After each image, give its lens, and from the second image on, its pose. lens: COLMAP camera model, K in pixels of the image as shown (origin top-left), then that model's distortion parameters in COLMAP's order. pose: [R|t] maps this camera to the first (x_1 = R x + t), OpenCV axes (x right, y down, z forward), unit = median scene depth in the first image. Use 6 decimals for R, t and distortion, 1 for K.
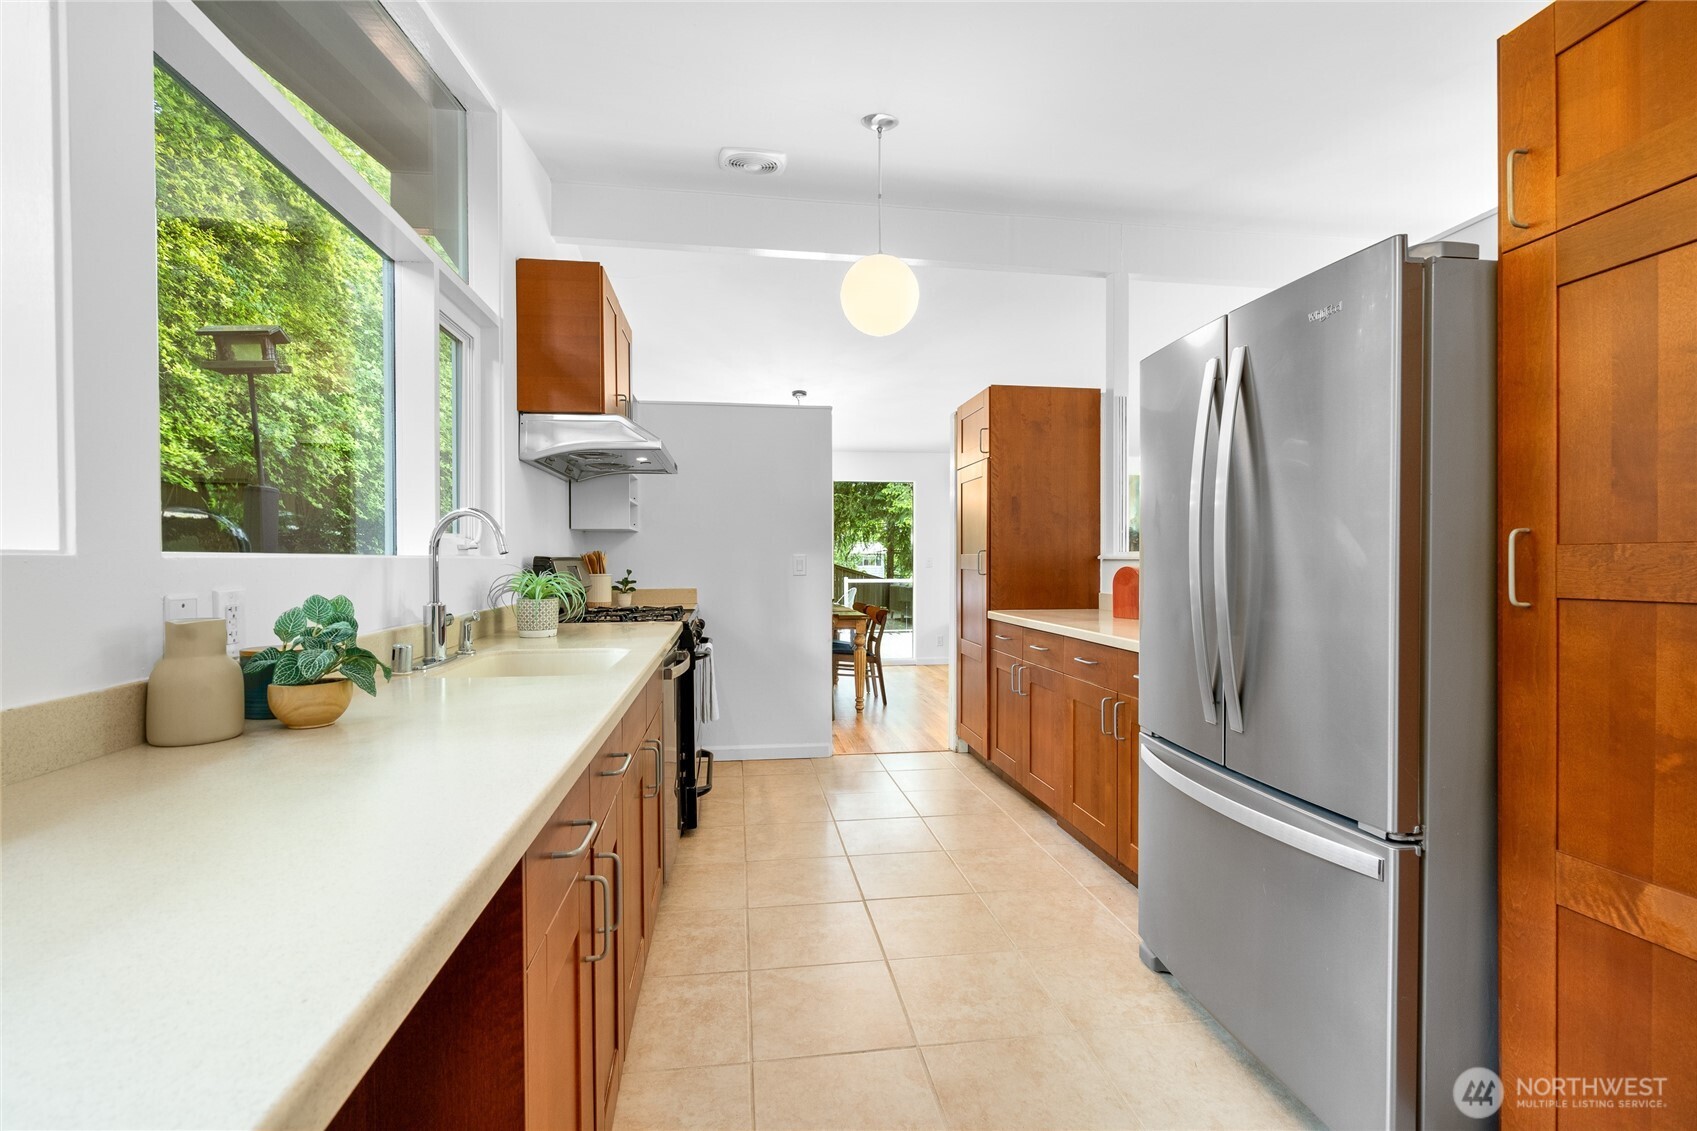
lens RADIAL K [[764.3, 0, 845.0], [0, 764.3, 572.0], [0, 0, 1]] dist [0.000586, 0.000063]
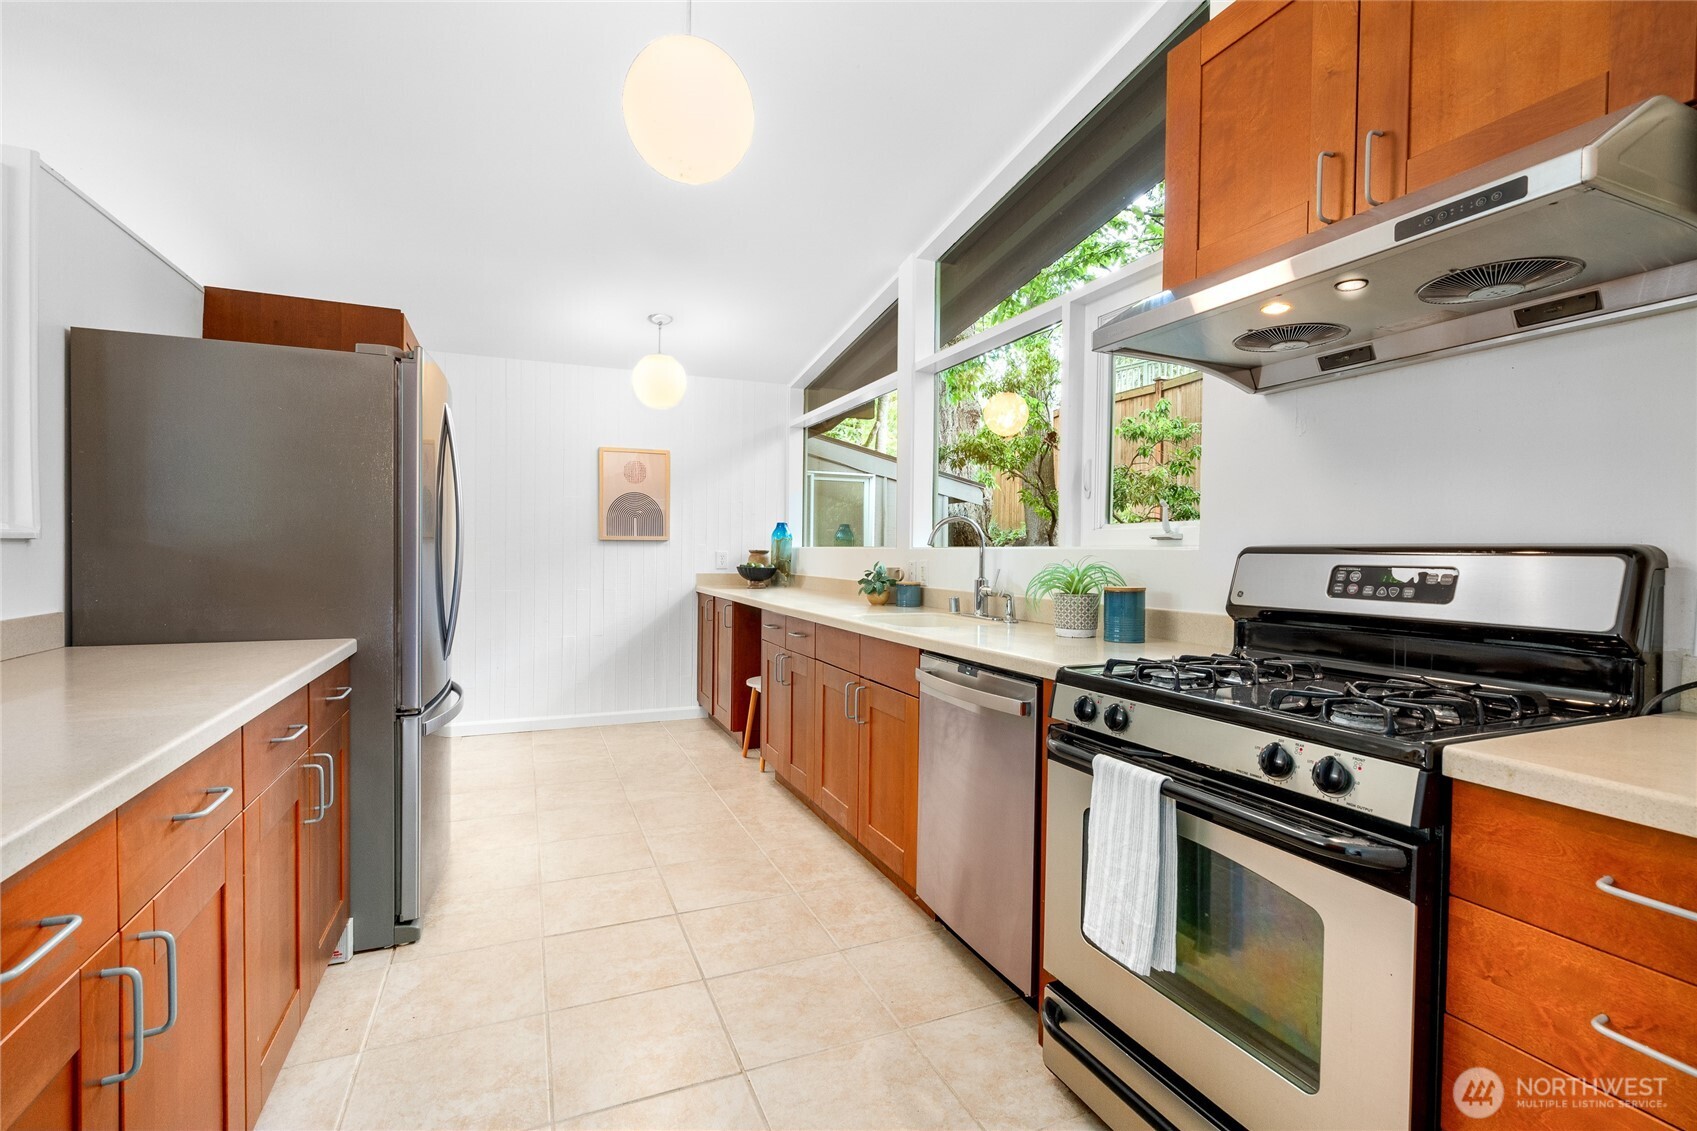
lens RADIAL K [[769.6, 0, 848.5], [0, 769.6, 565.5], [0, 0, 1]] dist [-0.002004, -0.000379]
pose [[-0.966066, -0.003350, -0.258275, 0.075662], [-0.012340, 0.999373, 0.033196, -0.021523], [0.258002, 0.035257, -0.965501, 1.547944]]
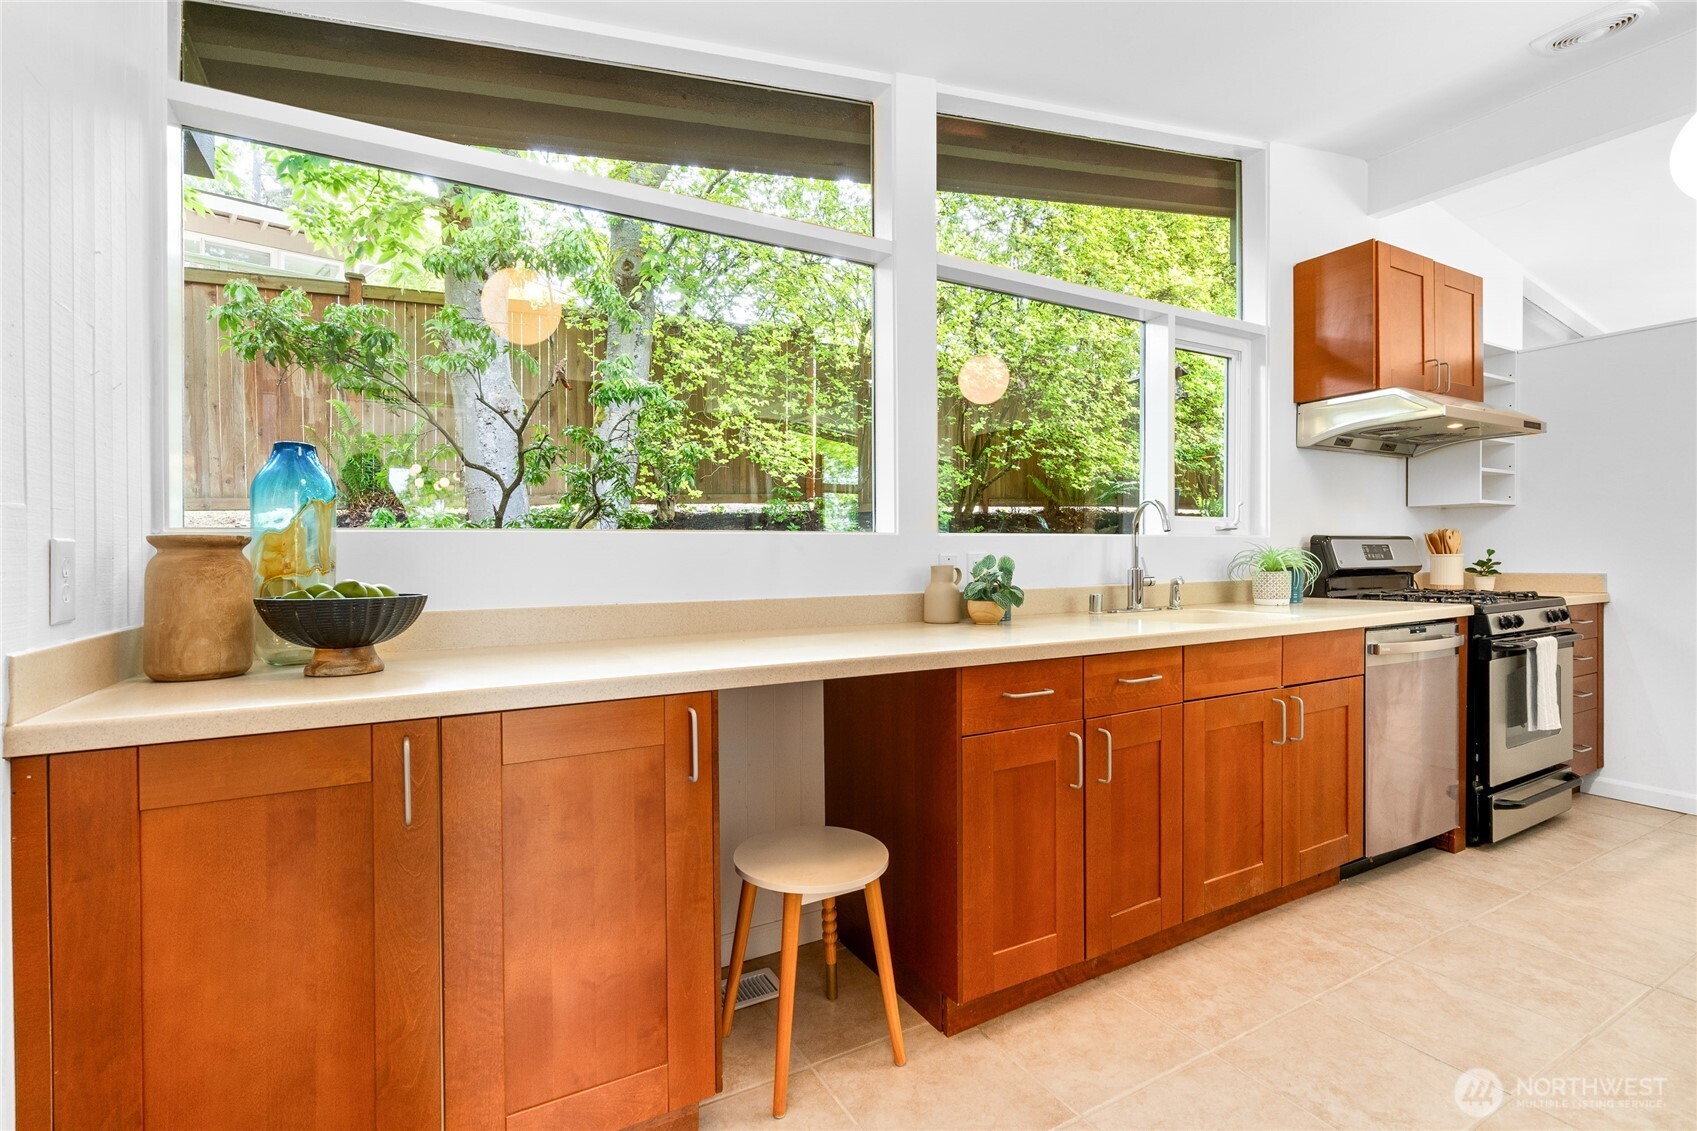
lens RADIAL K [[769.6, 0, 848.5], [0, 769.6, 565.5], [0, 0, 1]] dist [-0.002004, -0.000379]
pose [[0.361830, 0.012123, -0.932165, 0.372872], [-0.007287, 0.999922, 0.010176, 0.016305], [0.932216, 0.003111, 0.361890, 0.001536]]
